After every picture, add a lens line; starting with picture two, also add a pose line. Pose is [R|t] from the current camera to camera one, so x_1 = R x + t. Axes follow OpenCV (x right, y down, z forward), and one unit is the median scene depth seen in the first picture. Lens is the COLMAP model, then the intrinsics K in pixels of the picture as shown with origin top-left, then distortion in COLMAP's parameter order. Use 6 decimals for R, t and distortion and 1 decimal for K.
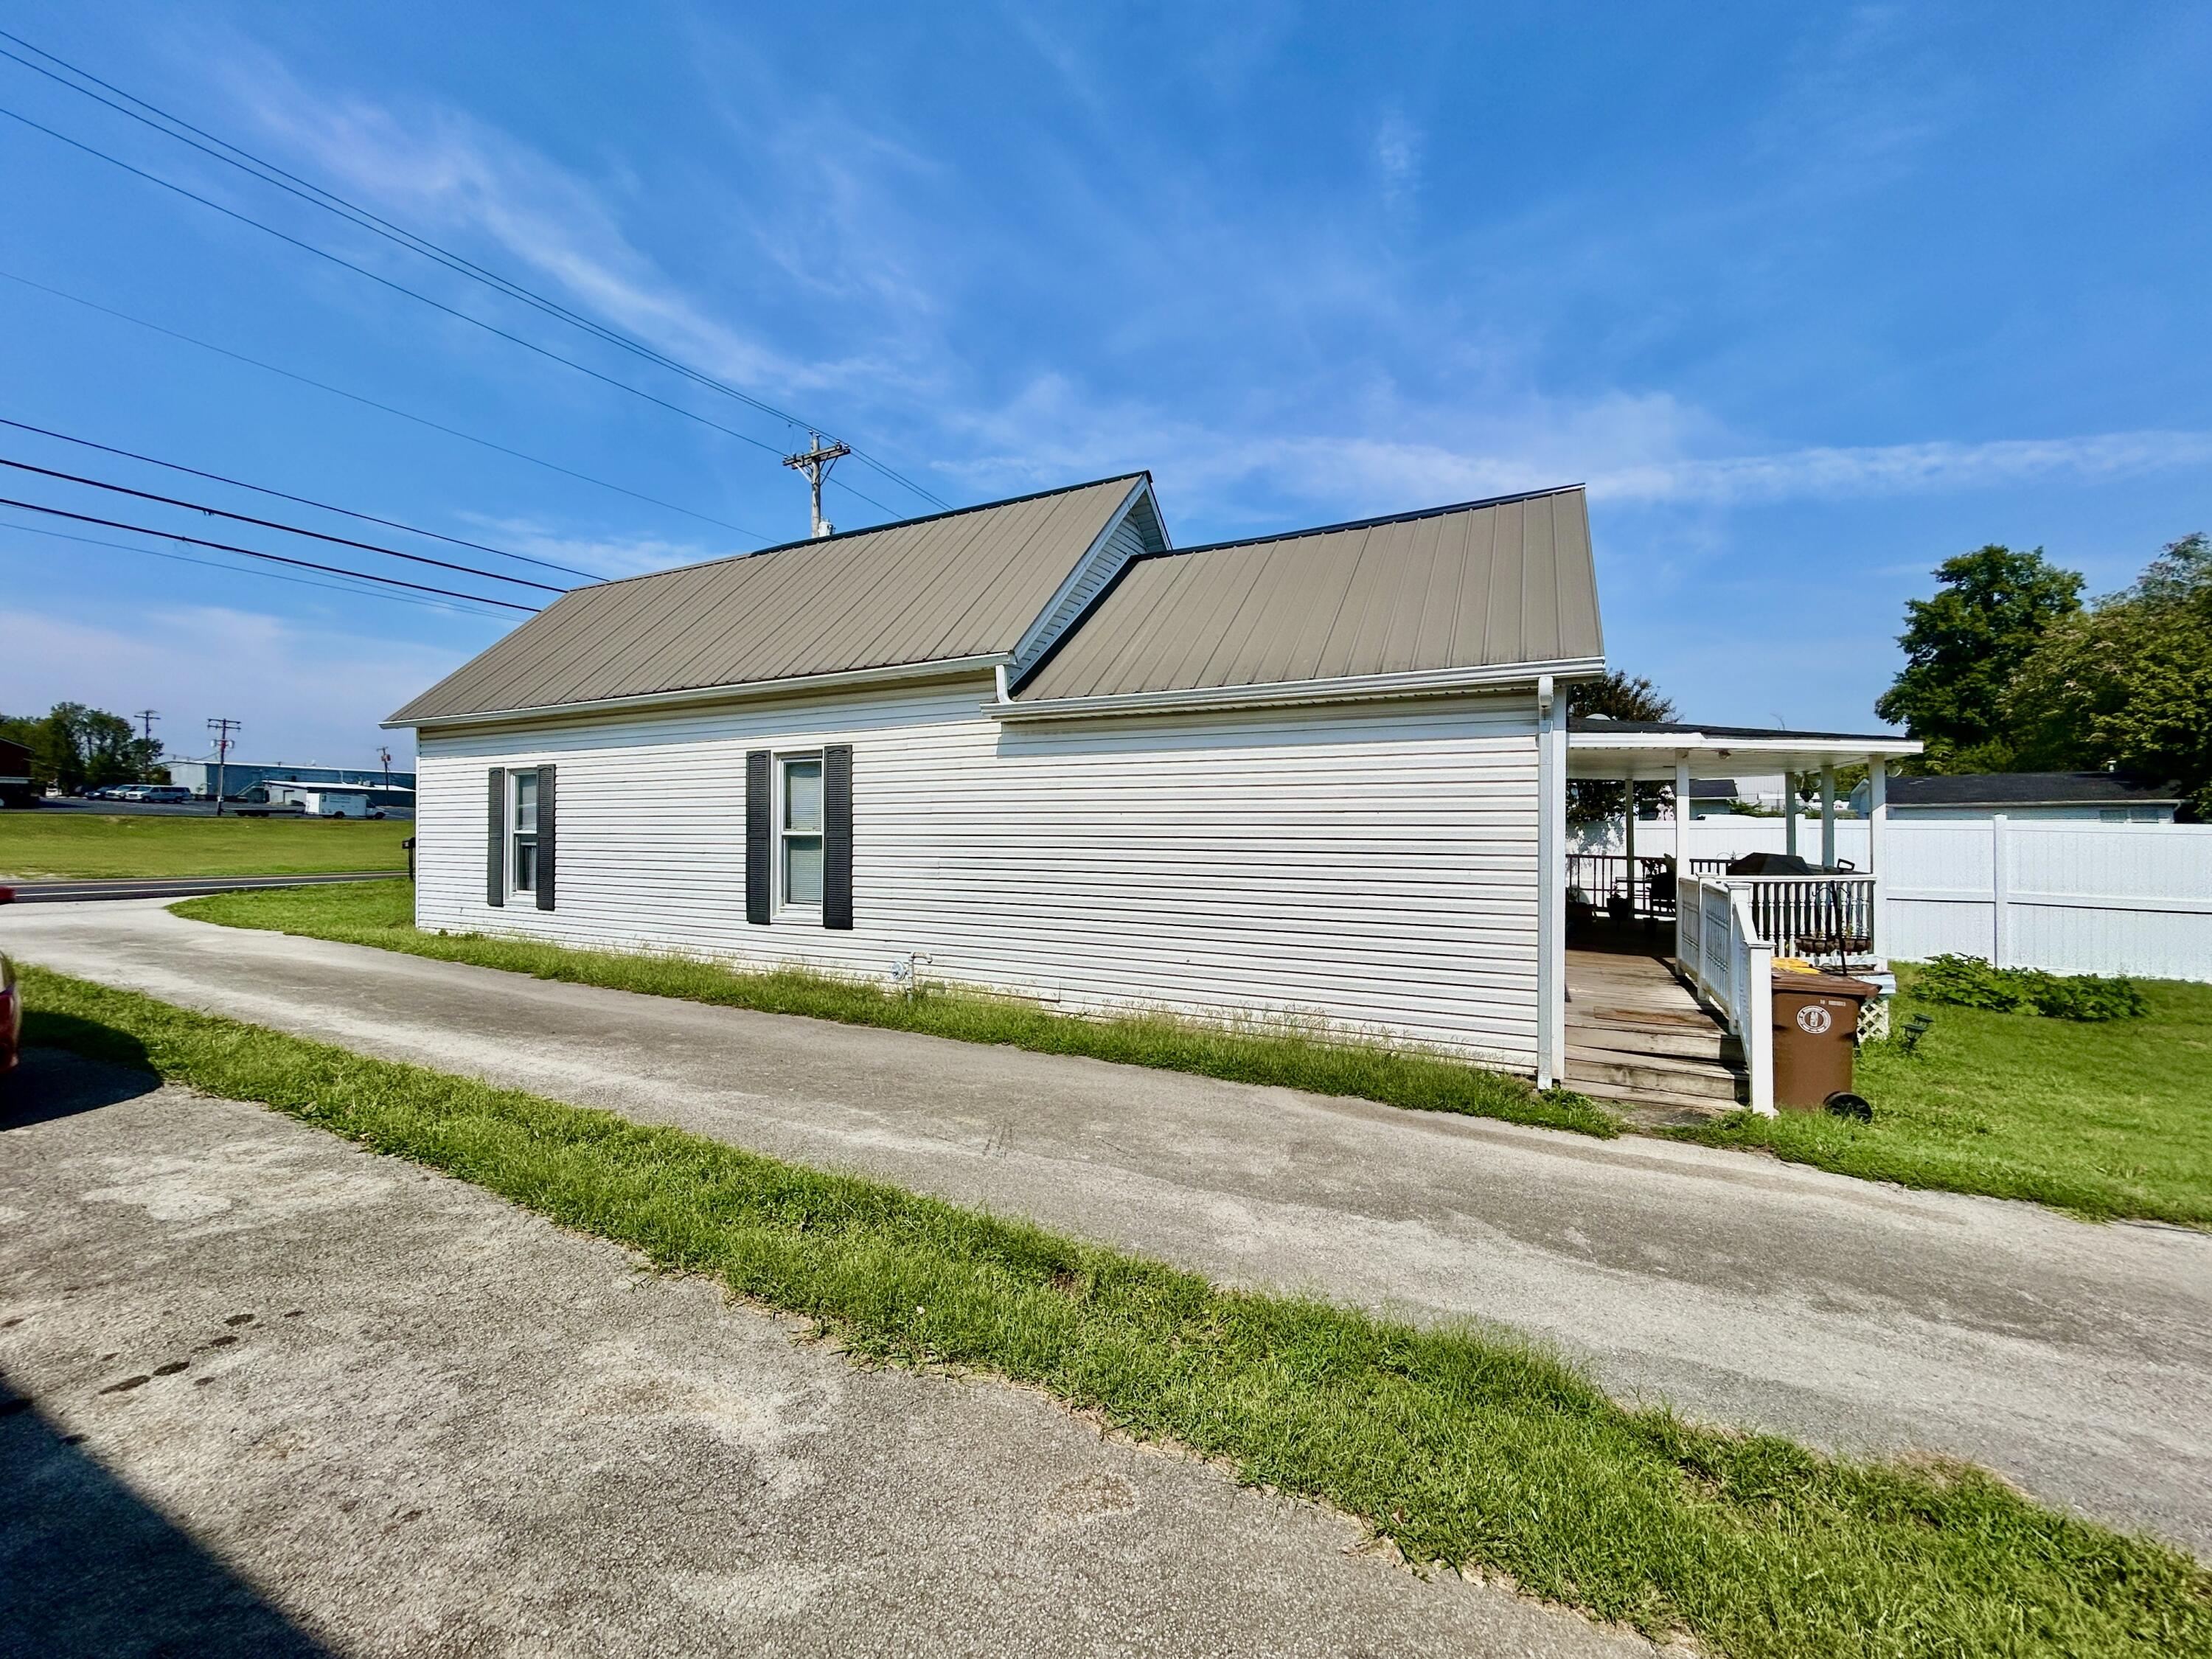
lens RADIAL K [[895.6, 0, 1094.8], [0, 895.6, 820.7], [0, 0, 1]] dist [0.002947, 0.000547]
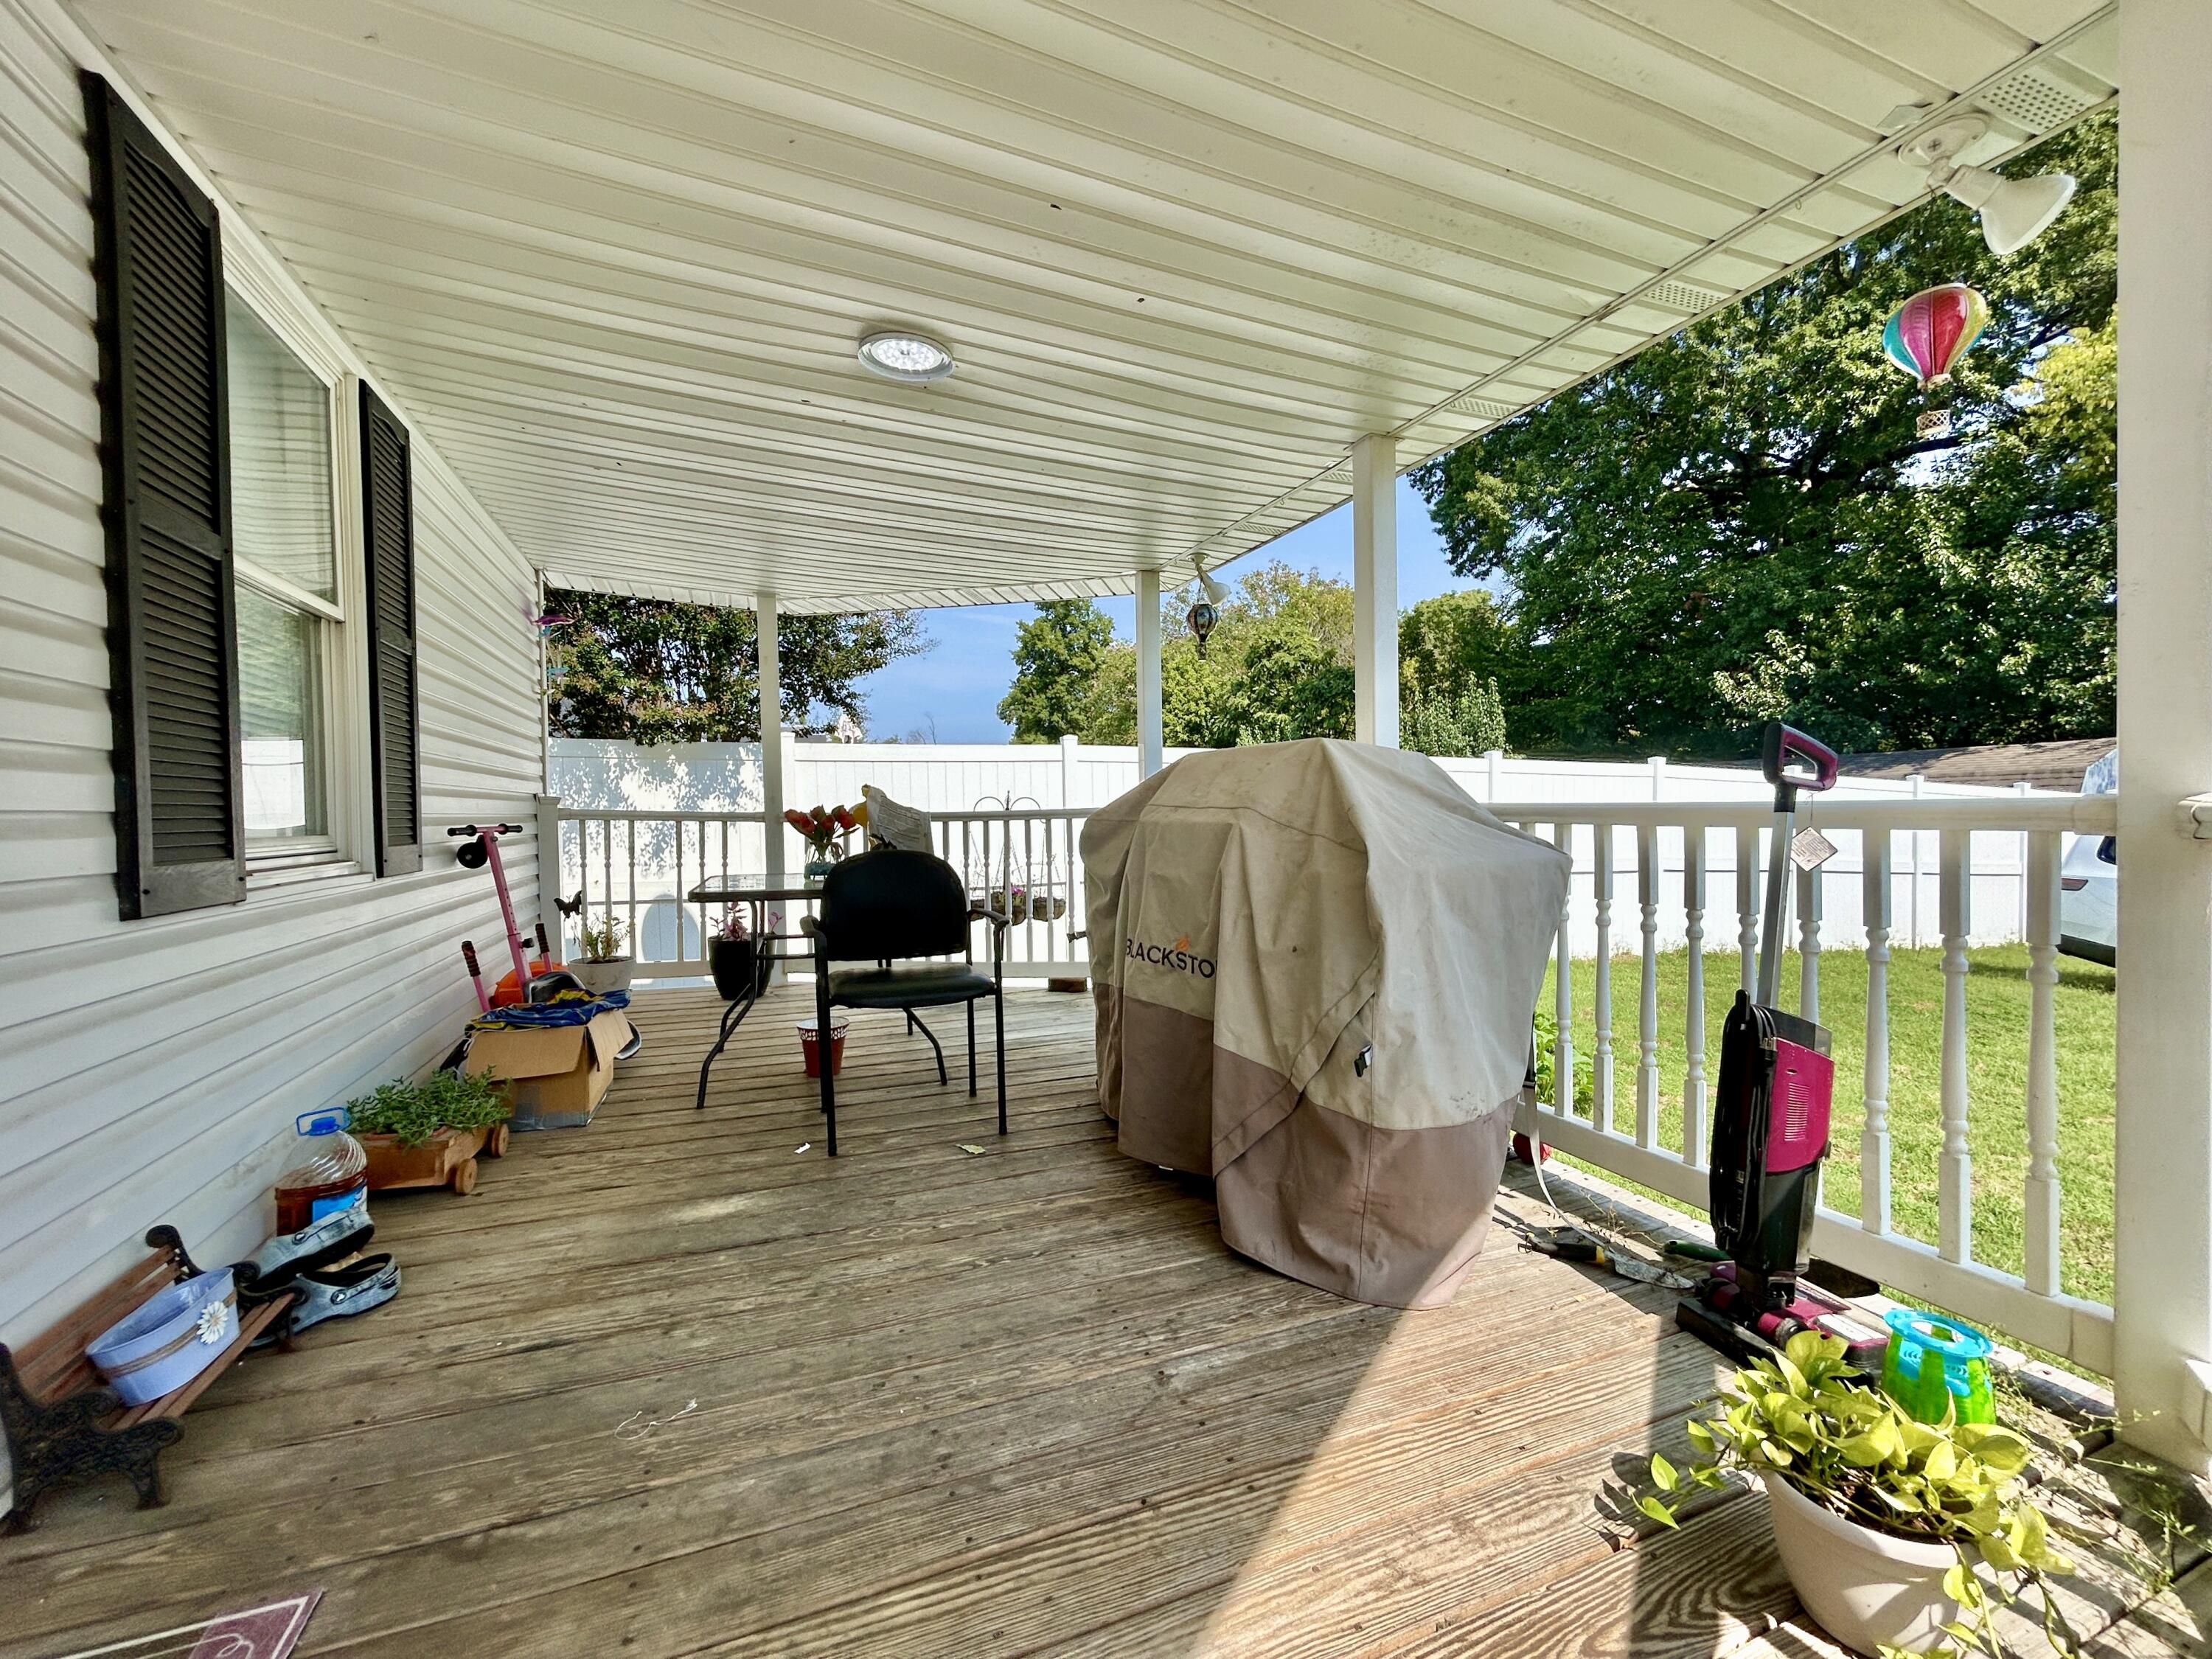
lens RADIAL K [[895.6, 0, 1094.8], [0, 895.6, 820.7], [0, 0, 1]] dist [0.002947, 0.000547]
pose [[0.670753, -0.021536, 0.741368, 0.070023], [0.013396, 0.999767, 0.016923, 0.006404], [-0.741560, -0.001420, 0.670886, 0.111411]]
